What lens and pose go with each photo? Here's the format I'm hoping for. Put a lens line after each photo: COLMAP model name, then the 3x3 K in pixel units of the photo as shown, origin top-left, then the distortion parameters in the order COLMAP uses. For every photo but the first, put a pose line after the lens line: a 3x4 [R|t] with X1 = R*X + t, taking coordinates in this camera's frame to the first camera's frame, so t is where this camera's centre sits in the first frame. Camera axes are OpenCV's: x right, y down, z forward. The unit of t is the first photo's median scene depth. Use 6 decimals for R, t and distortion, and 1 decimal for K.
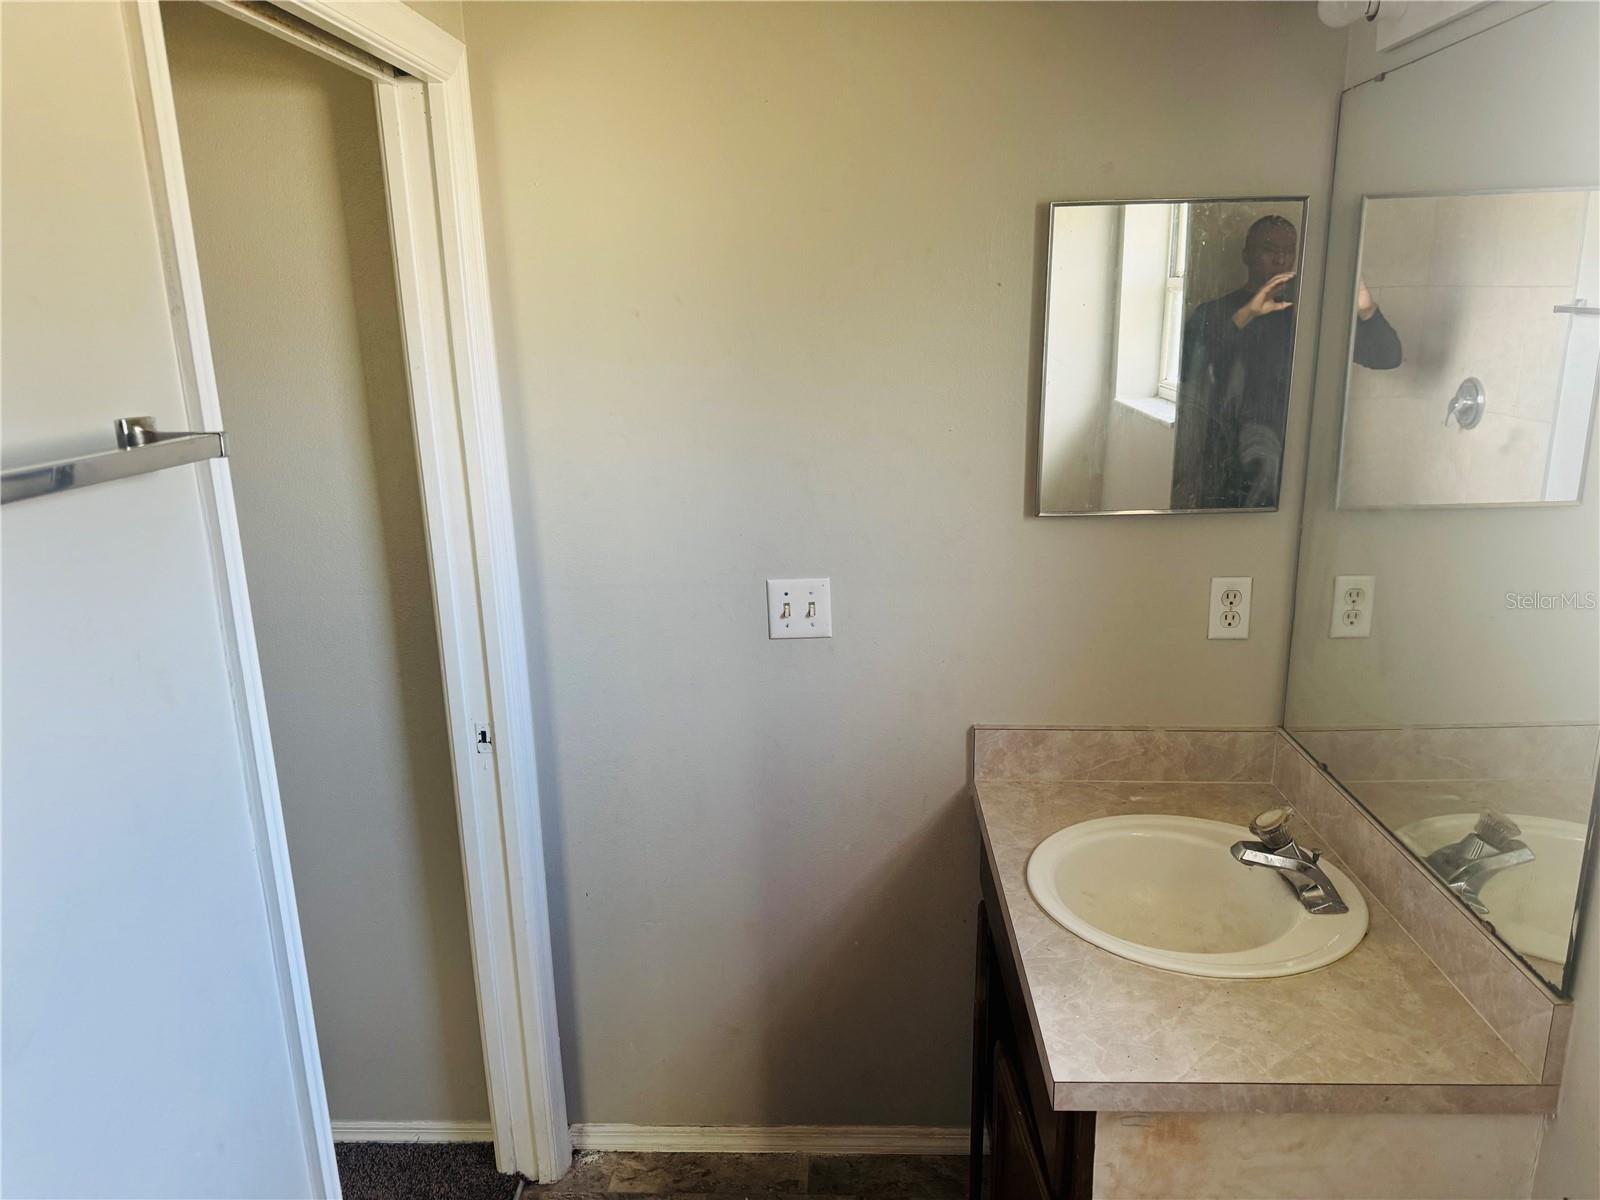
lens RADIAL K [[1136.0, 0, 805.2], [0, 1136.0, 602.2], [0, 0, 1]] dist [0.009077, -0.014738]
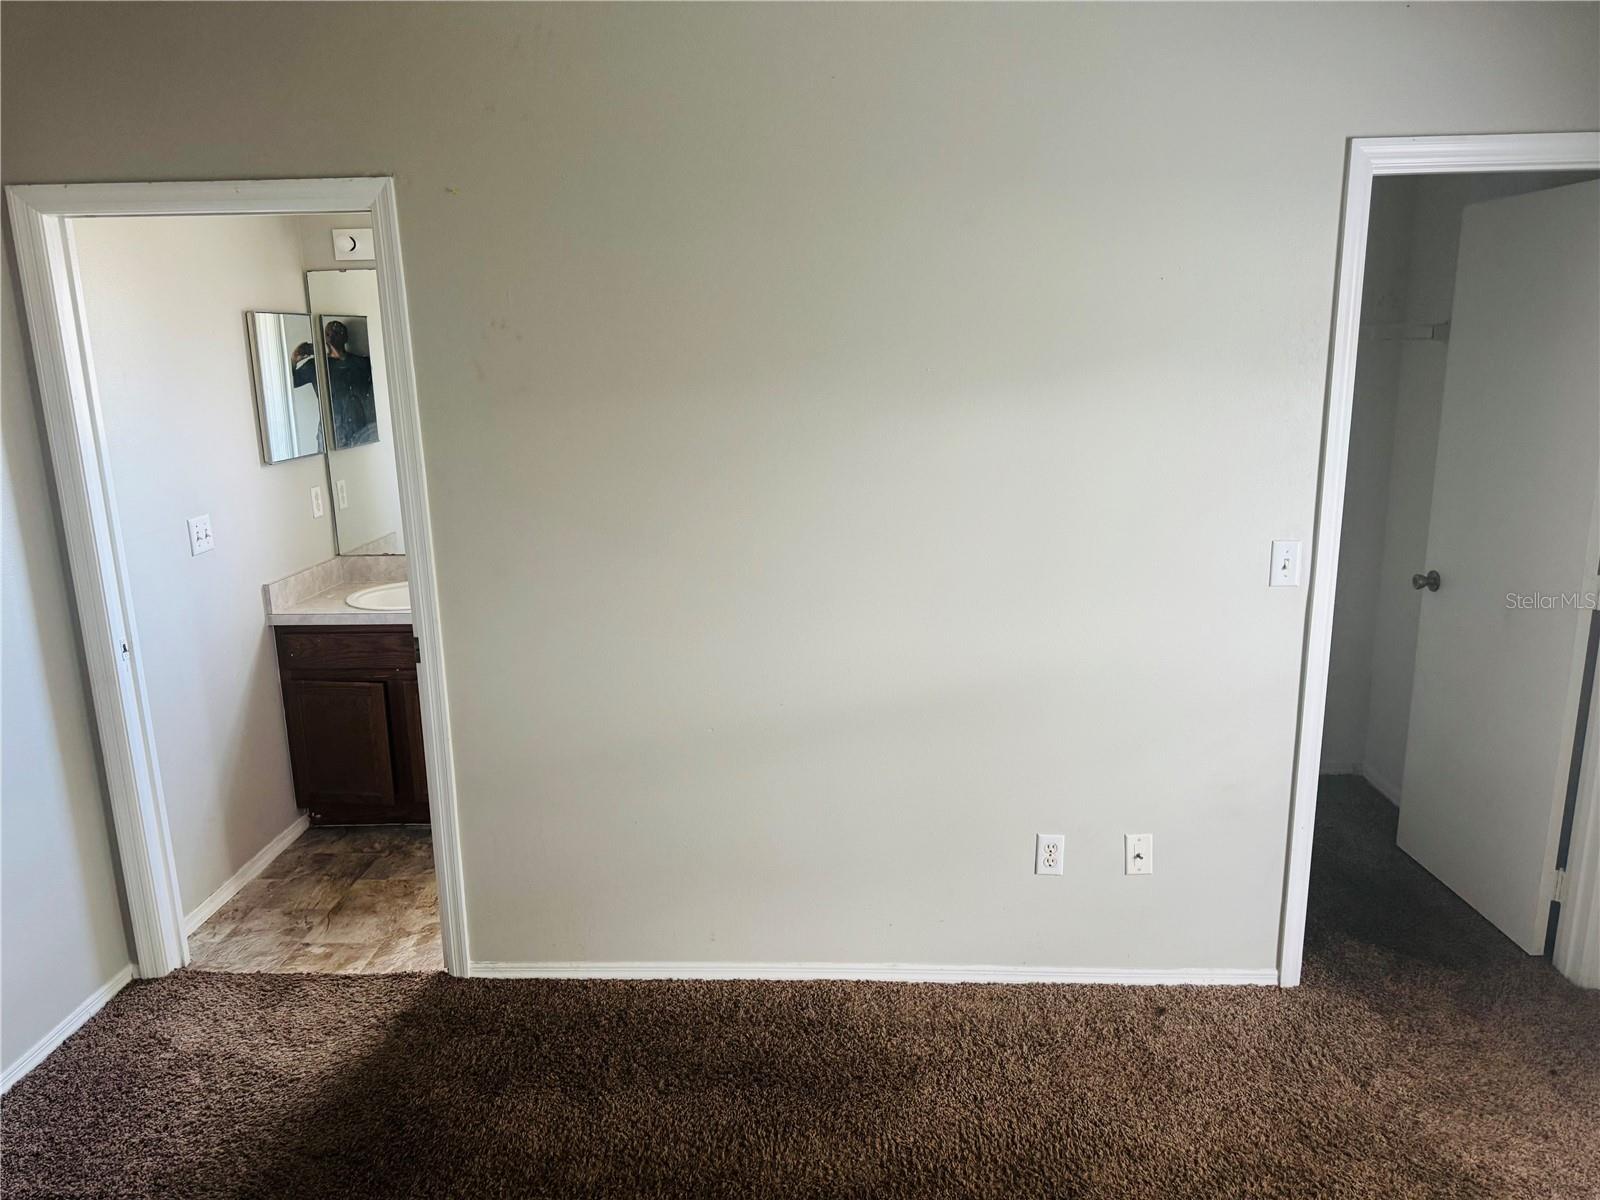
lens RADIAL K [[1136.0, 0, 798.3], [0, 1136.0, 598.8], [0, 0, 1]] dist [0.009077, -0.014738]
pose [[0.005445, -0.198527, 0.980080, -1.515015], [0.267627, 0.944632, 0.189860, 0.011382], [-0.963507, 0.261262, 0.058275, 0.059057]]
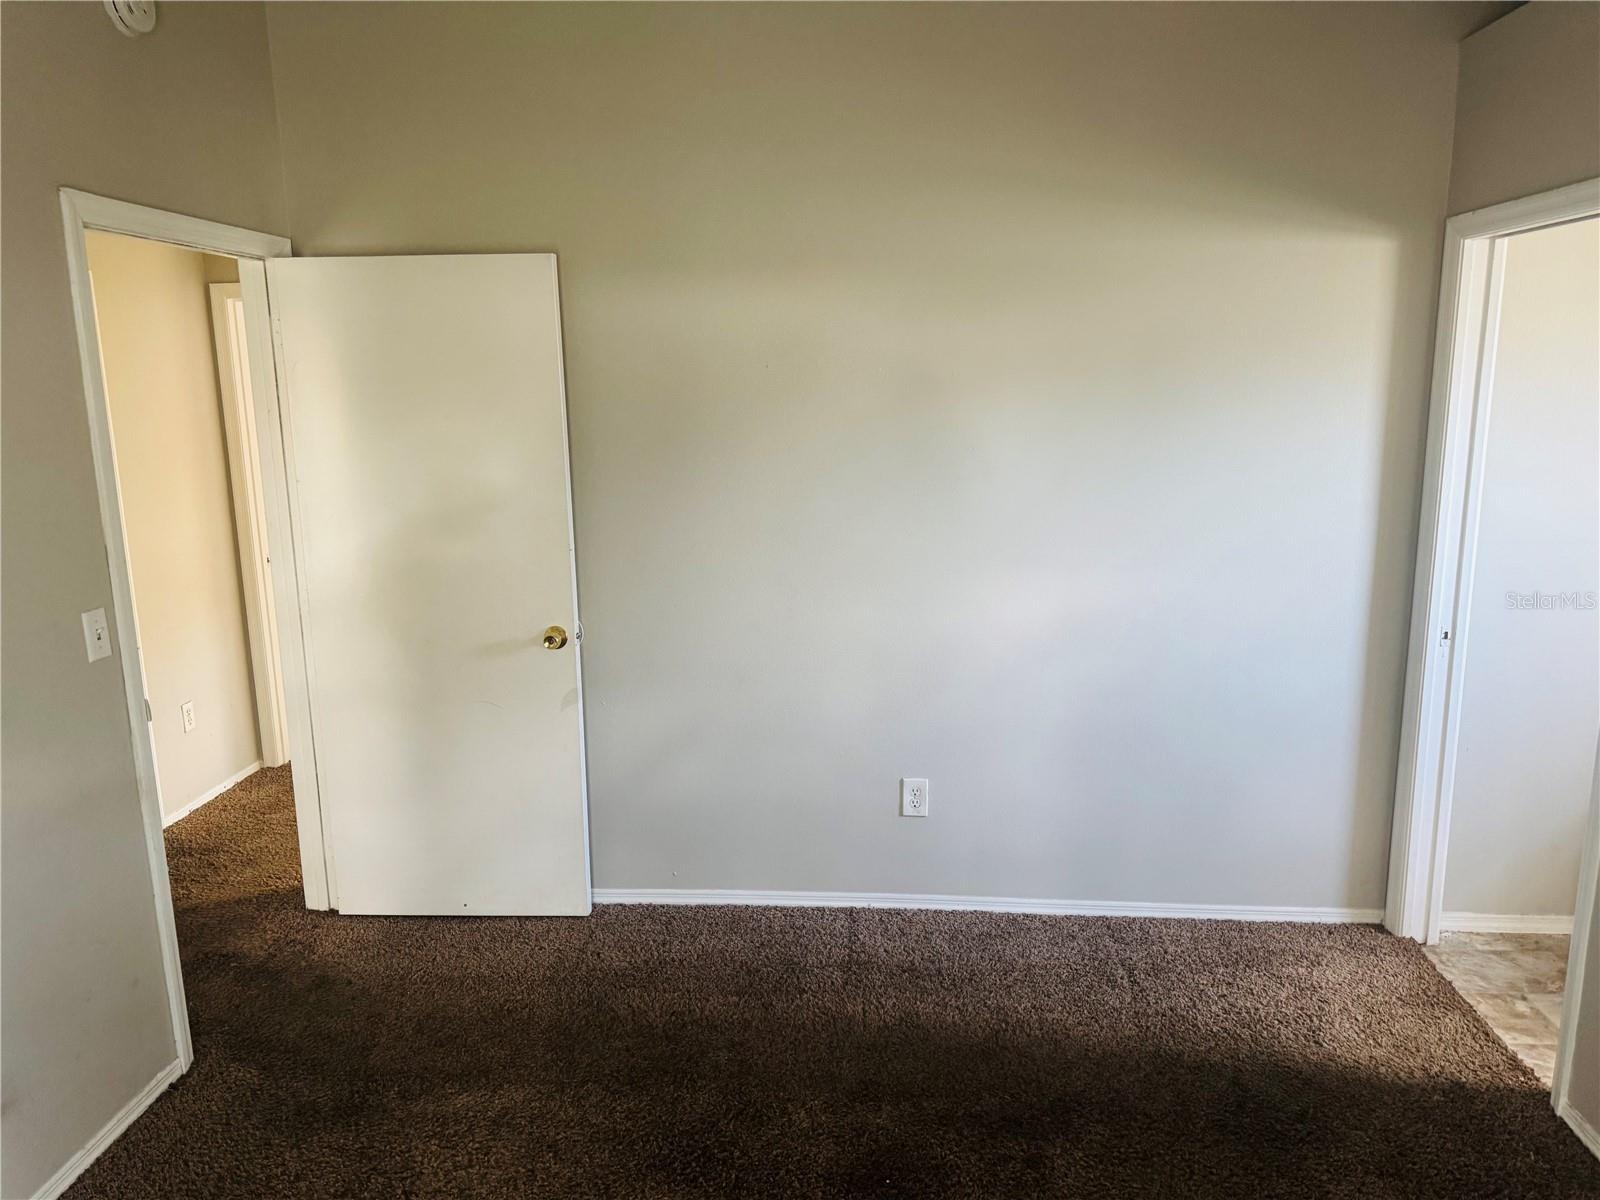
lens RADIAL K [[1136.0, 0, 795.9], [0, 1136.0, 596.1], [0, 0, 1]] dist [0.009077, -0.014738]
pose [[0.999190, 0.018636, -0.035656, -1.007613], [-0.020696, 0.998085, -0.058299, 0.155954], [0.034501, 0.058990, 0.997662, -0.542353]]
